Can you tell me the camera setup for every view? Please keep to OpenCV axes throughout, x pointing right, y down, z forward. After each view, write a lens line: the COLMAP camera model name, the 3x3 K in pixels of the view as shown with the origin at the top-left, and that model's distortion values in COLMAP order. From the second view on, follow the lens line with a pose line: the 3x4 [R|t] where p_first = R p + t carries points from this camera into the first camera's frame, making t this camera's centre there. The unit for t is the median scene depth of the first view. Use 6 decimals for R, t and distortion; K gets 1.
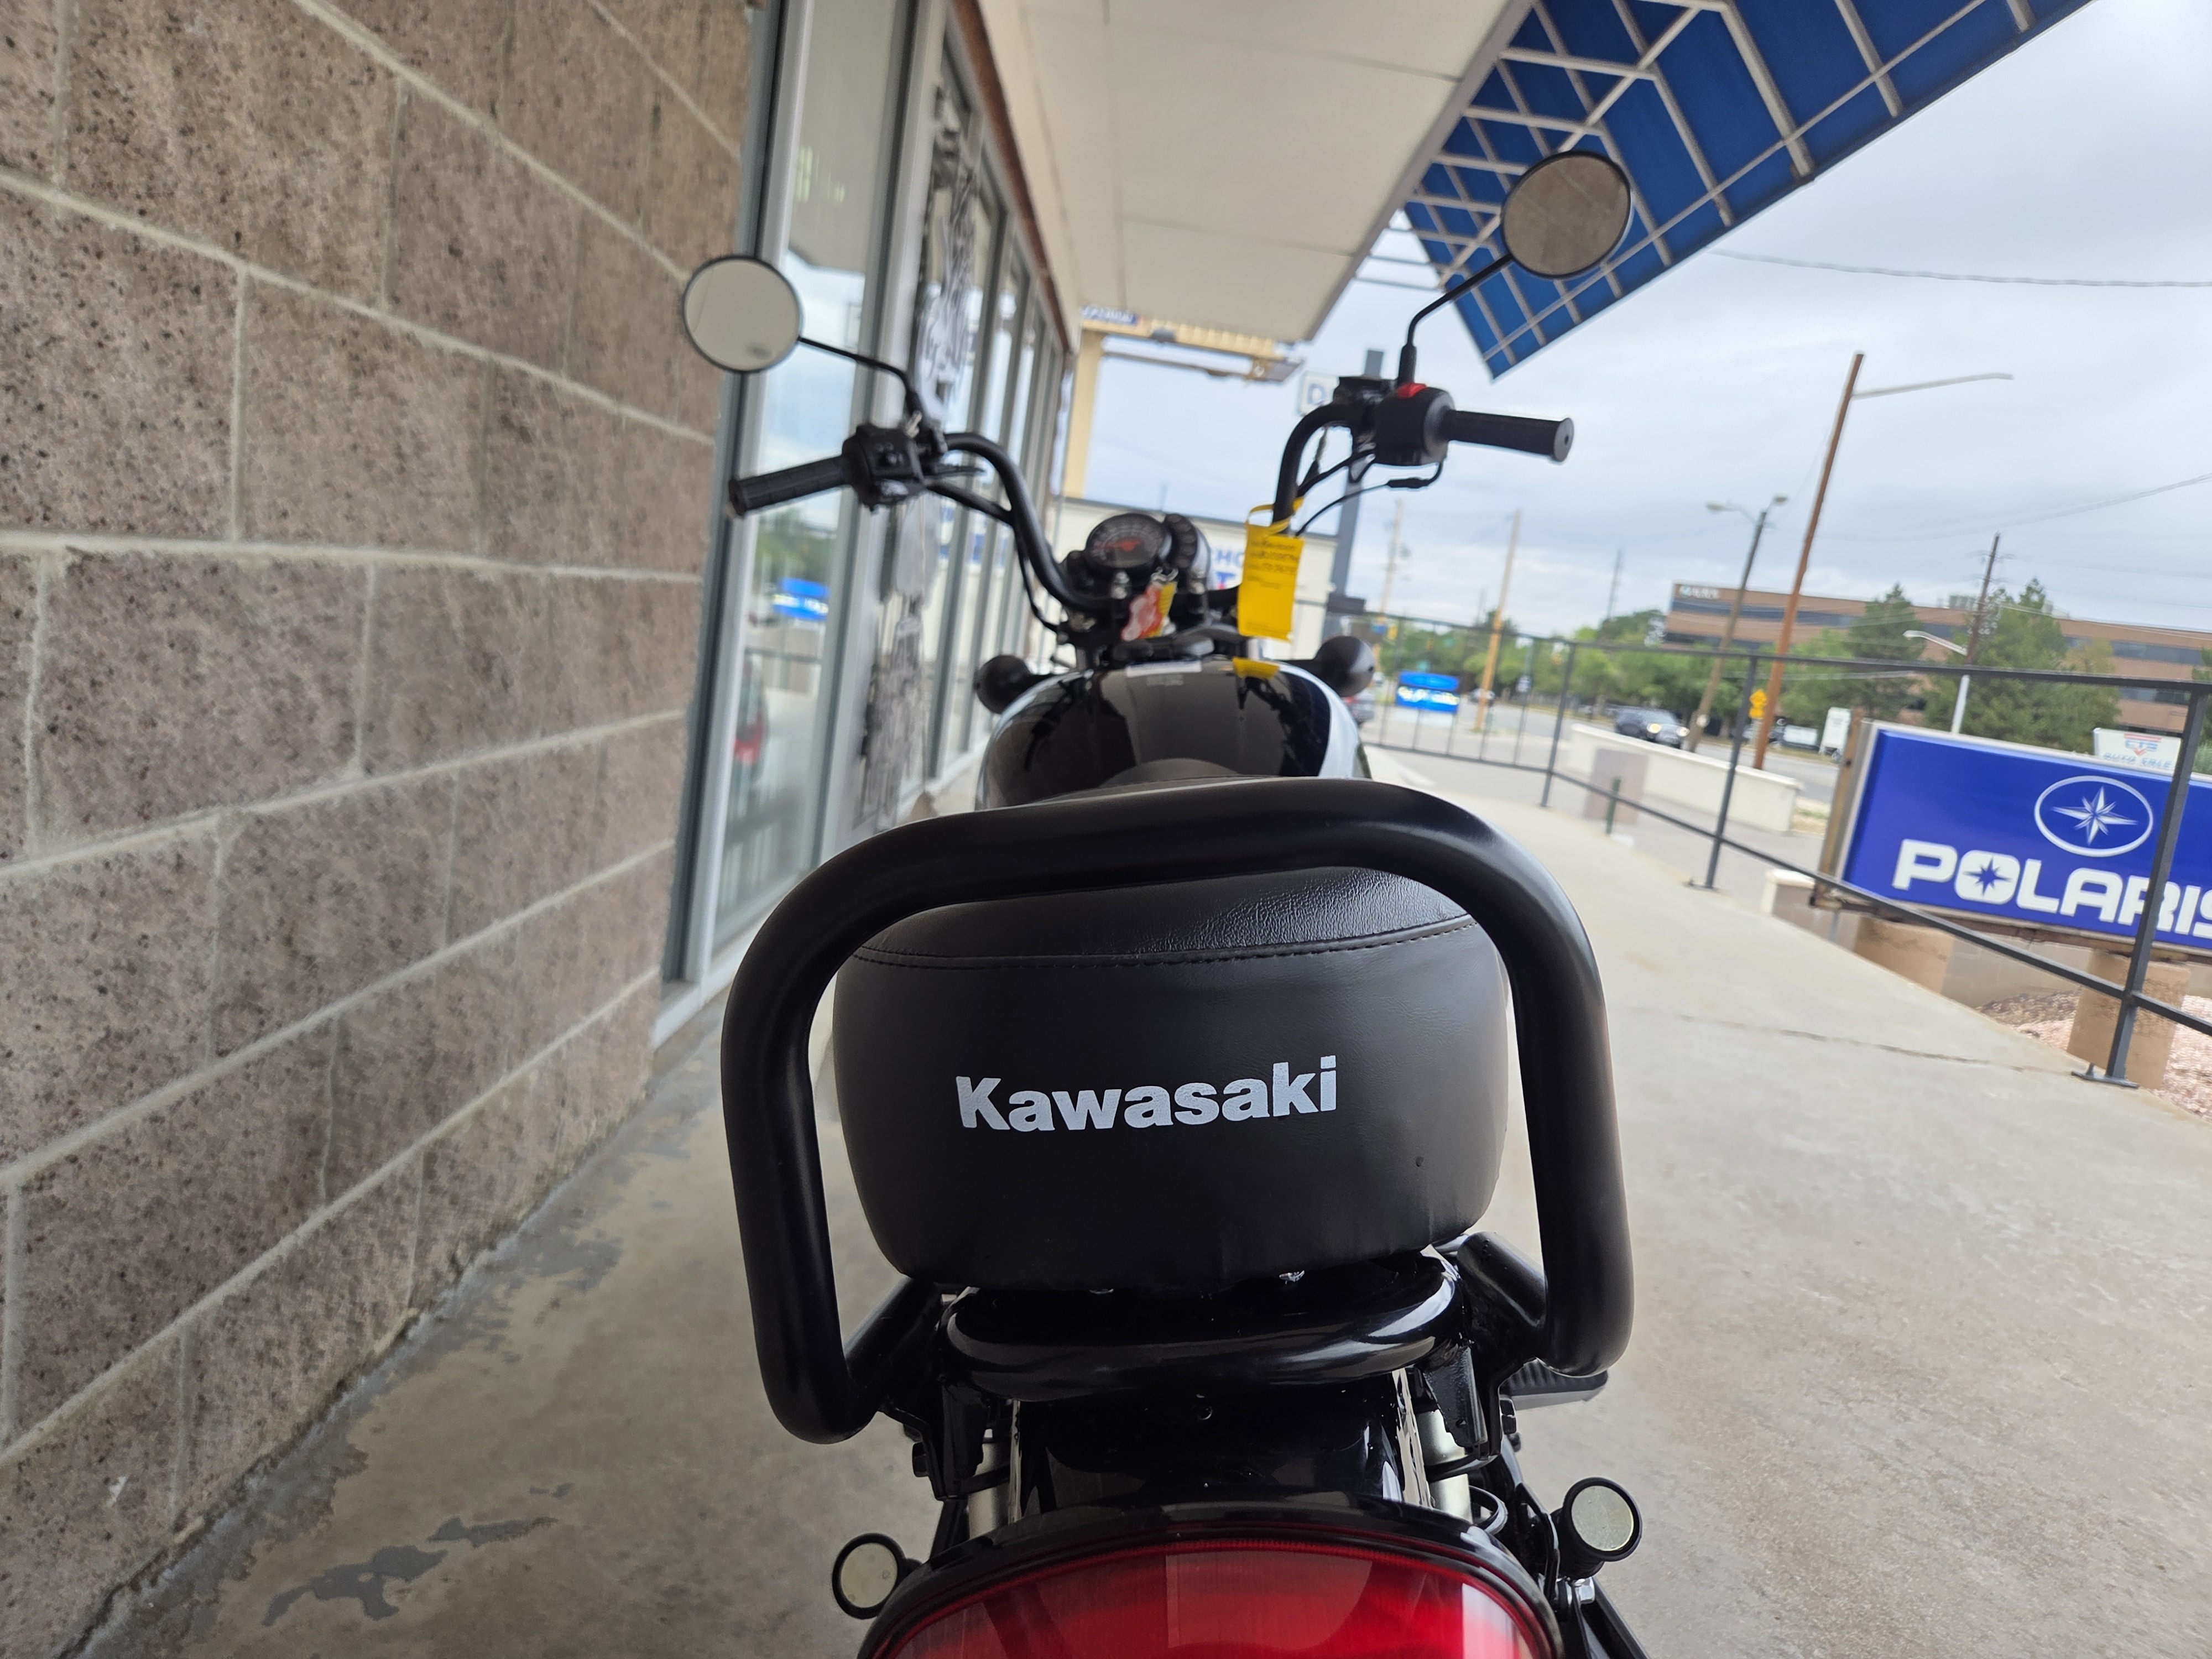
lens RADIAL K [[1488.5, 0, 1135.3], [0, 1488.5, 851.5], [0, 0, 1]] dist [0.053426, -0.048045]
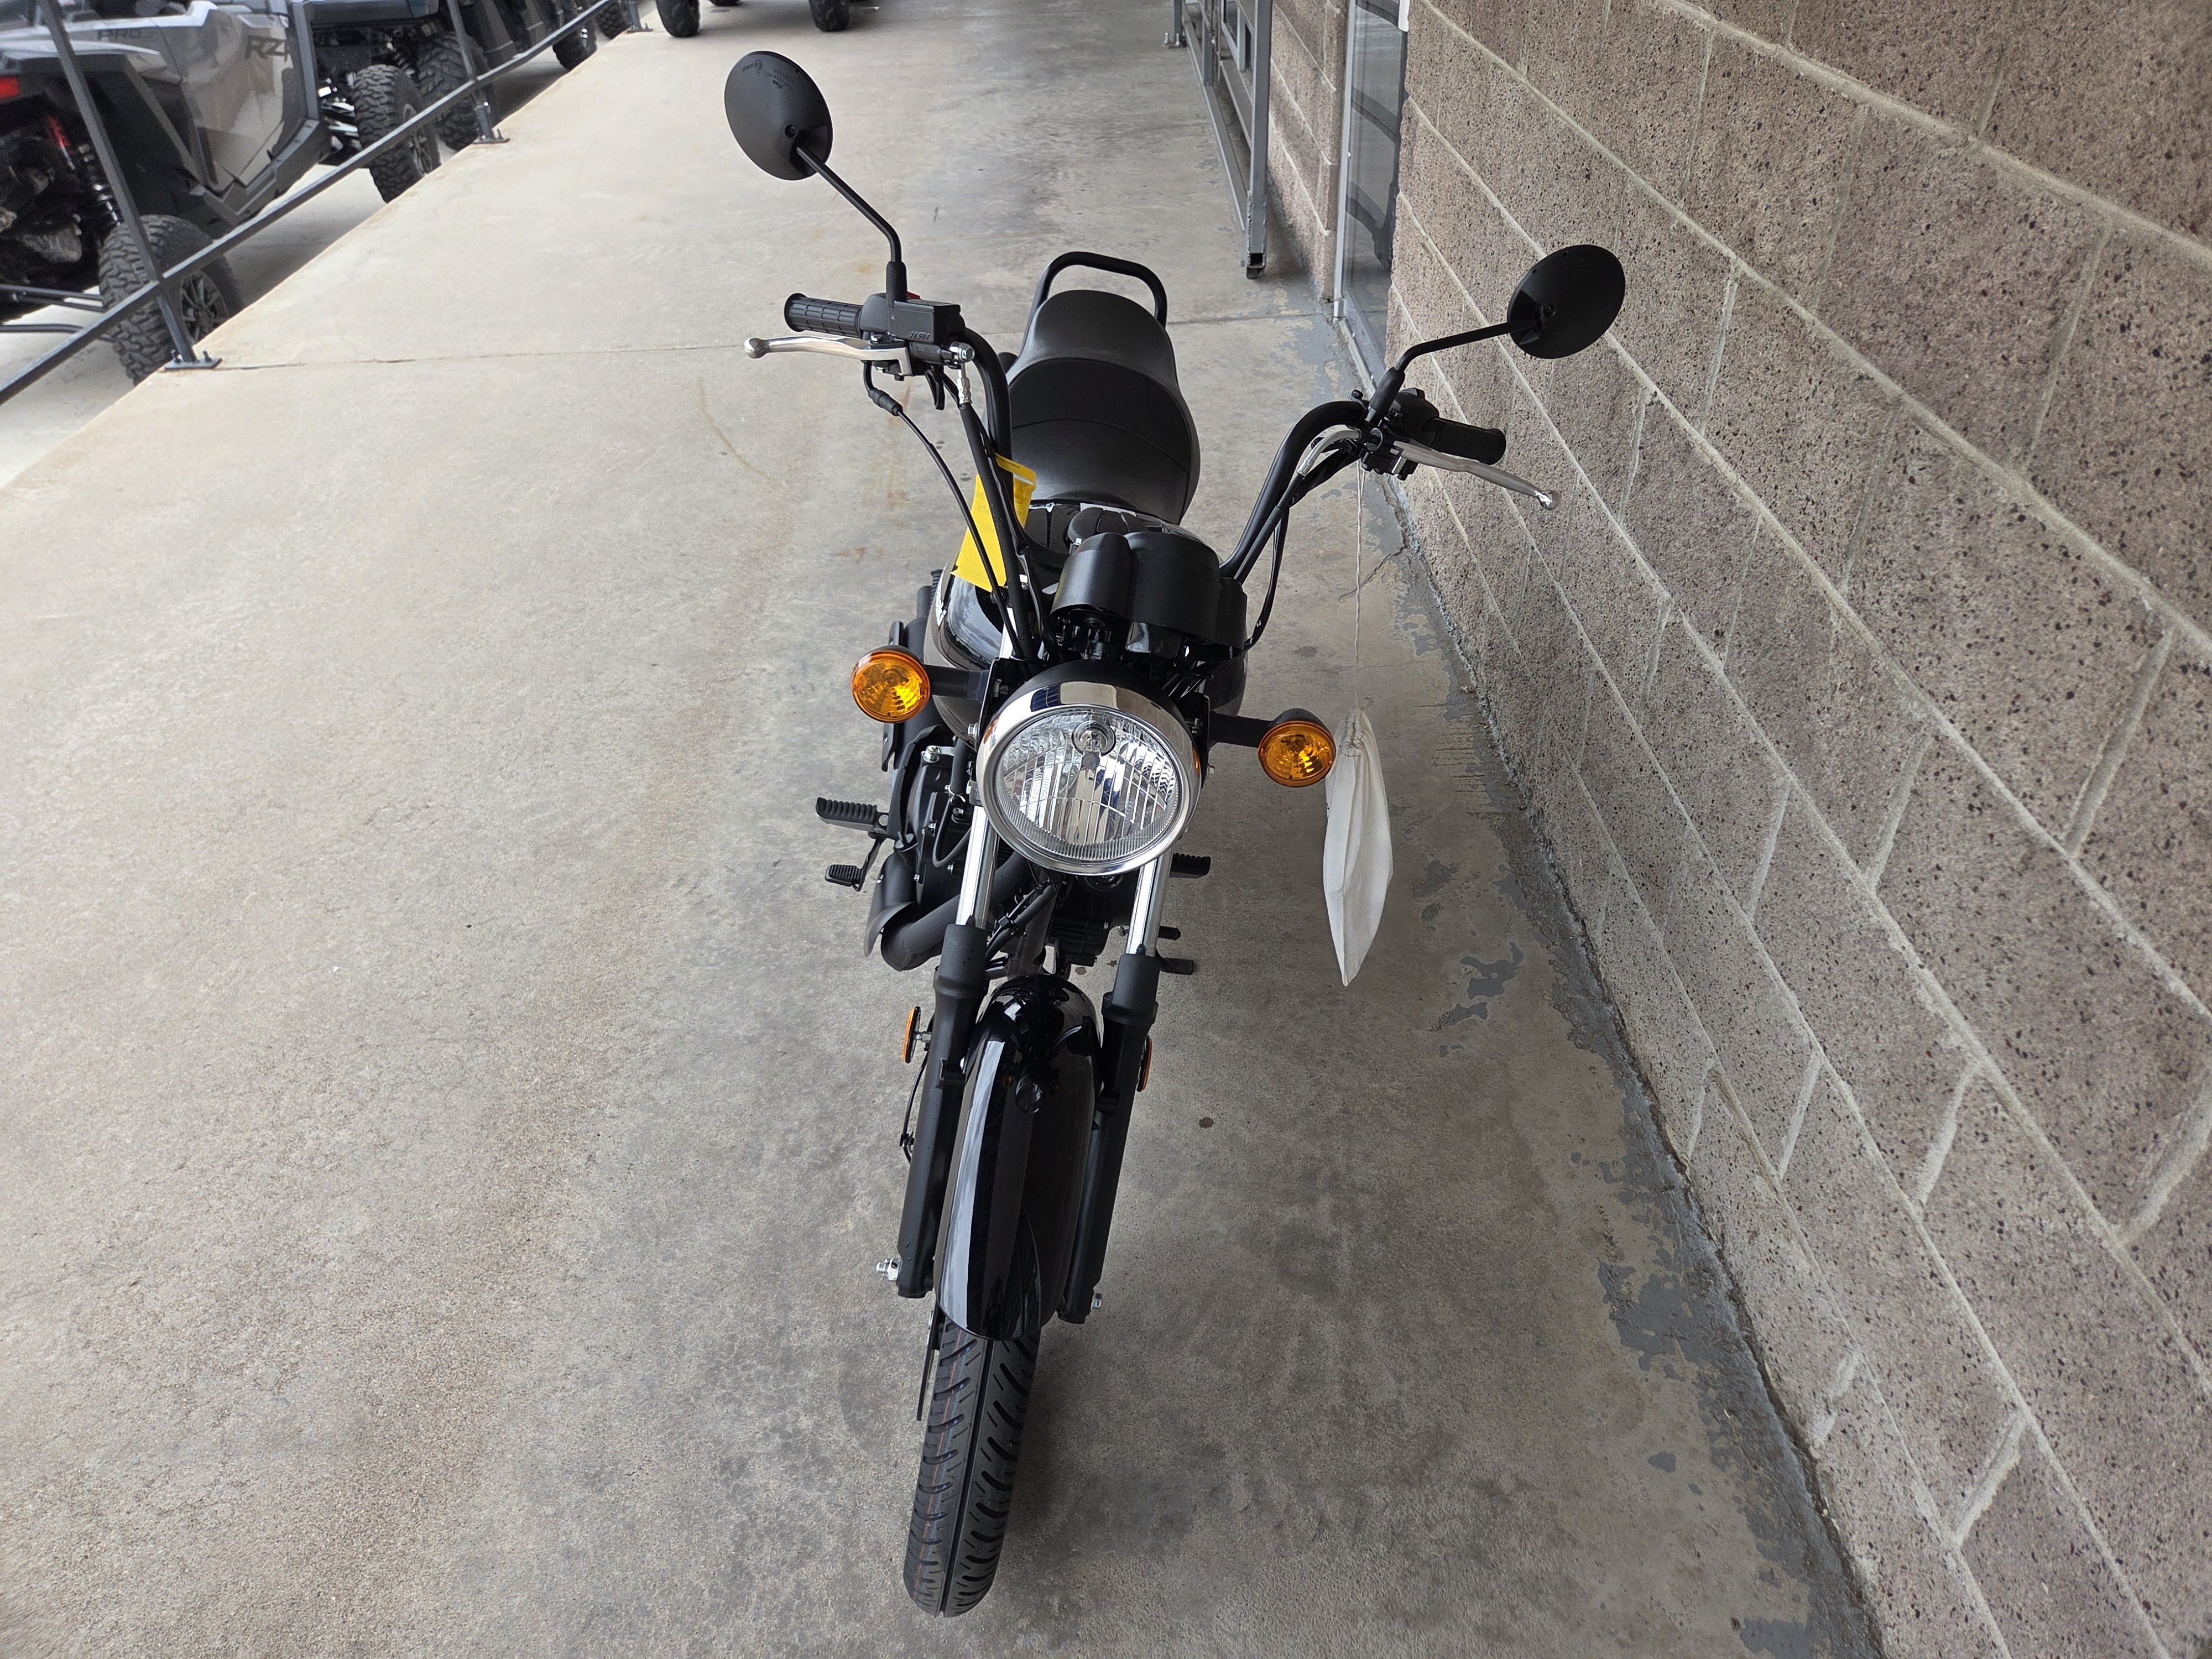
lens RADIAL K [[1468.2, 0, 1106.0], [0, 1468.2, 829.5], [0, 0, 1]] dist [0.069820, -0.052761]
pose [[-0.994555, -0.070463, -0.076786, 0.080553], [-0.104183, 0.690991, 0.715317, -0.684403], [0.002655, 0.719421, -0.694569, 1.677417]]
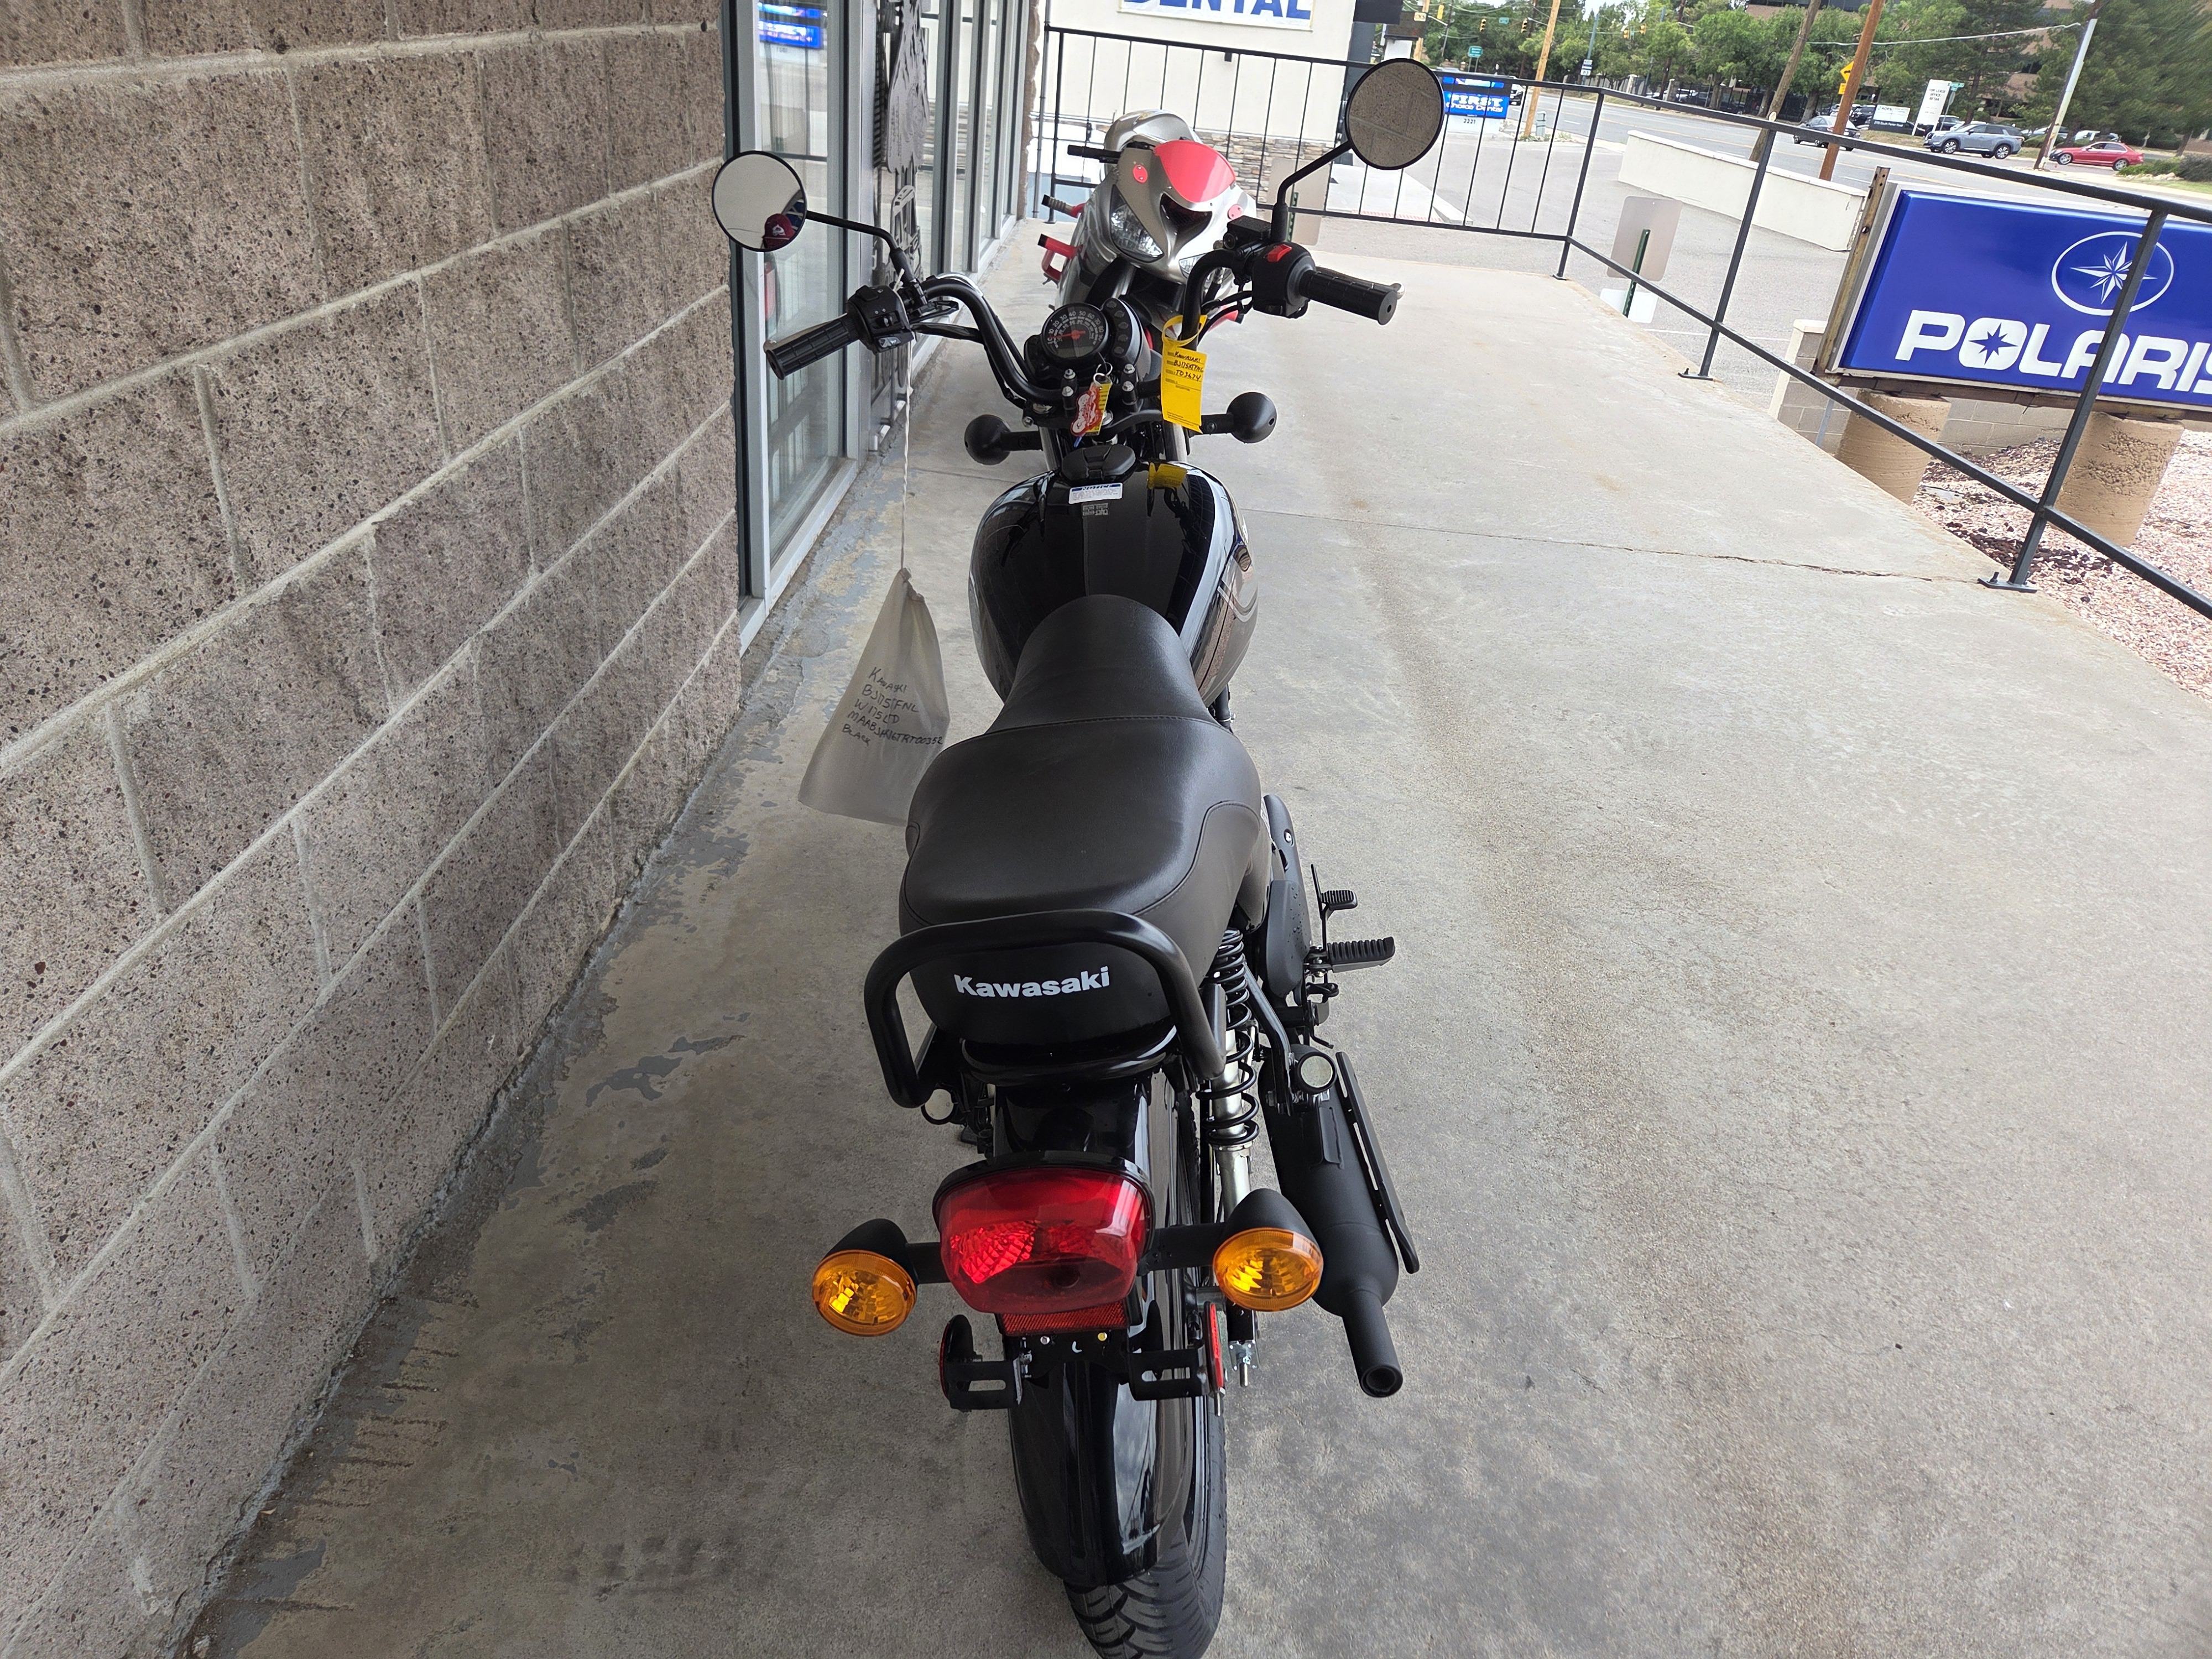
lens RADIAL K [[1468.2, 0, 1106.0], [0, 1468.2, 829.5], [0, 0, 1]] dist [0.069820, -0.052761]
pose [[0.998255, -0.031347, -0.050042, 0.069767], [0.046819, 0.936595, 0.347273, -0.244402], [0.035983, -0.349010, 0.936428, -0.315891]]
